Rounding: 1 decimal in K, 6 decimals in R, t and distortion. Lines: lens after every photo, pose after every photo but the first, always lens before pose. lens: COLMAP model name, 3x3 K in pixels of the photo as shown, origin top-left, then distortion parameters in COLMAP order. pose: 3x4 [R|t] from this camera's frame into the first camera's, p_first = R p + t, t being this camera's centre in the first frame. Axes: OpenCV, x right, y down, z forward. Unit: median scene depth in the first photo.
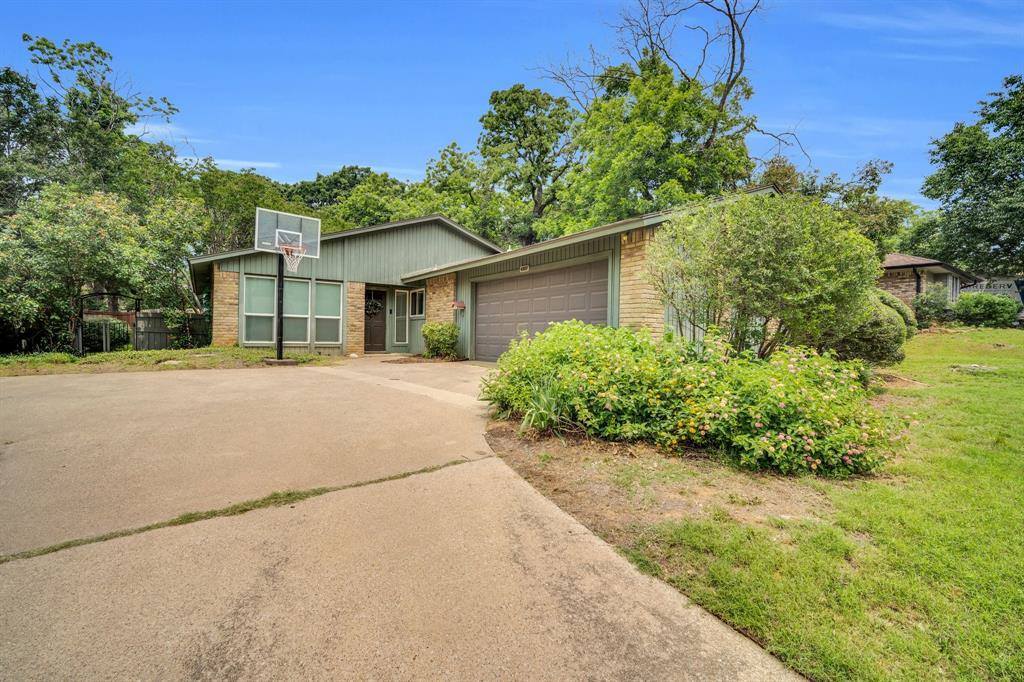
lens RADIAL K [[441.8, 0, 511.7], [0, 441.8, 324.2], [0, 0, 1]] dist [-0.001839, 0.000346]
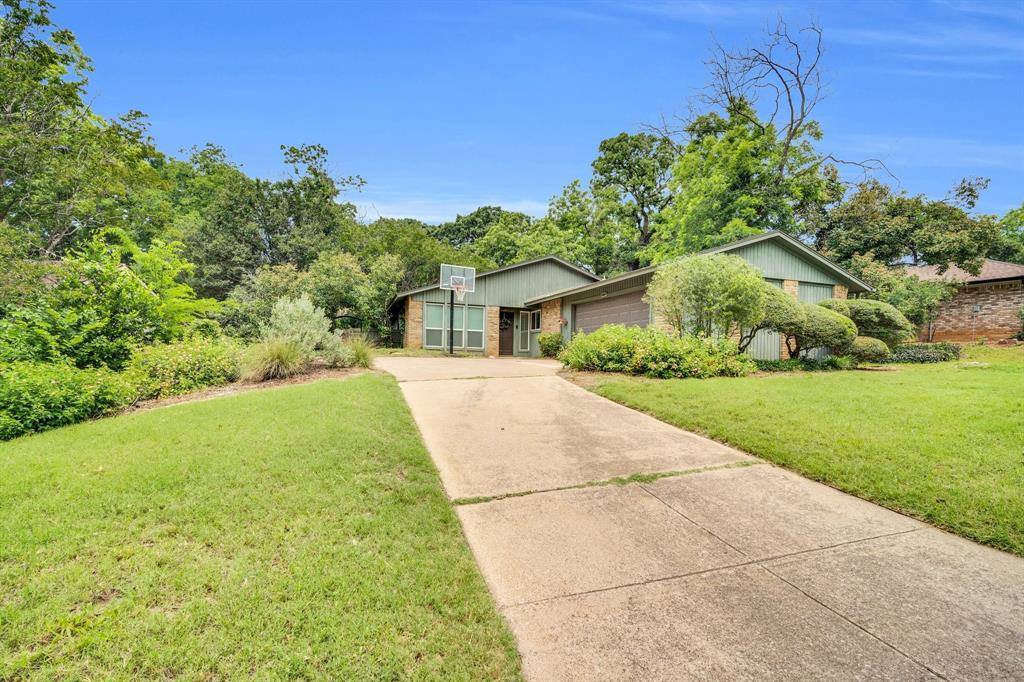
lens RADIAL K [[457.4, 0, 511.4], [0, 457.4, 346.4], [0, 0, 1]] dist [-0.003138, 0.004858]
pose [[0.960540, 0.002006, -0.278133, 0.104539], [-0.002955, 0.999991, -0.002993, 0.035520], [0.278125, 0.003696, 0.960538, -0.367386]]
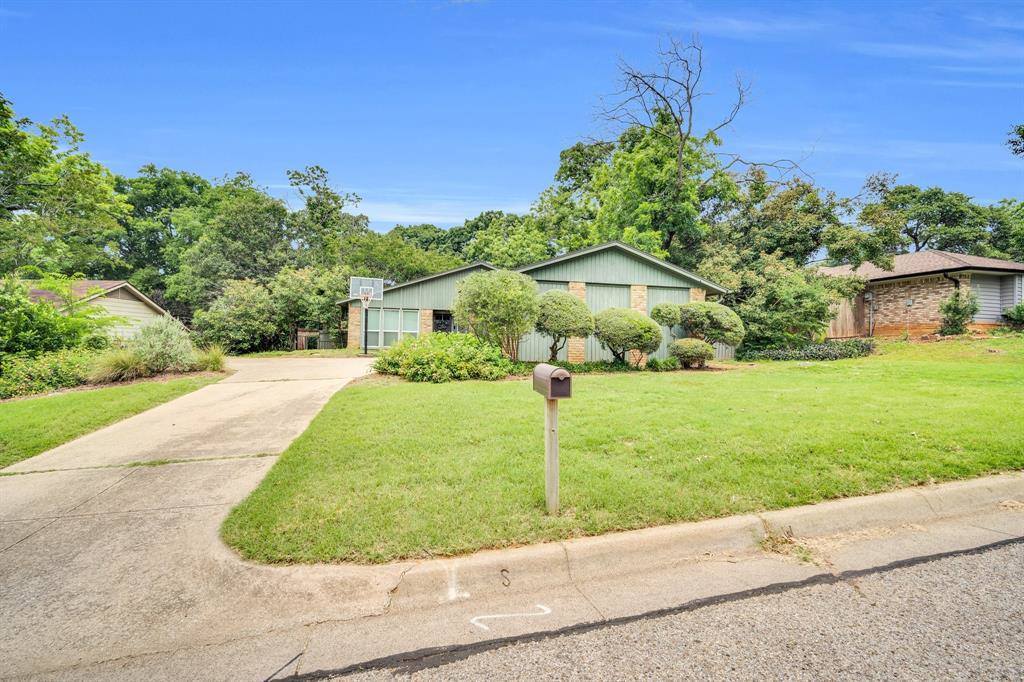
lens RADIAL K [[441.8, 0, 511.7], [0, 441.8, 324.2], [0, 0, 1]] dist [-0.001839, 0.000346]
pose [[0.918776, -0.019773, -0.394284, 0.509653], [0.006872, 0.999395, -0.034103, 0.012667], [0.394720, 0.028624, 0.918356, -0.308914]]
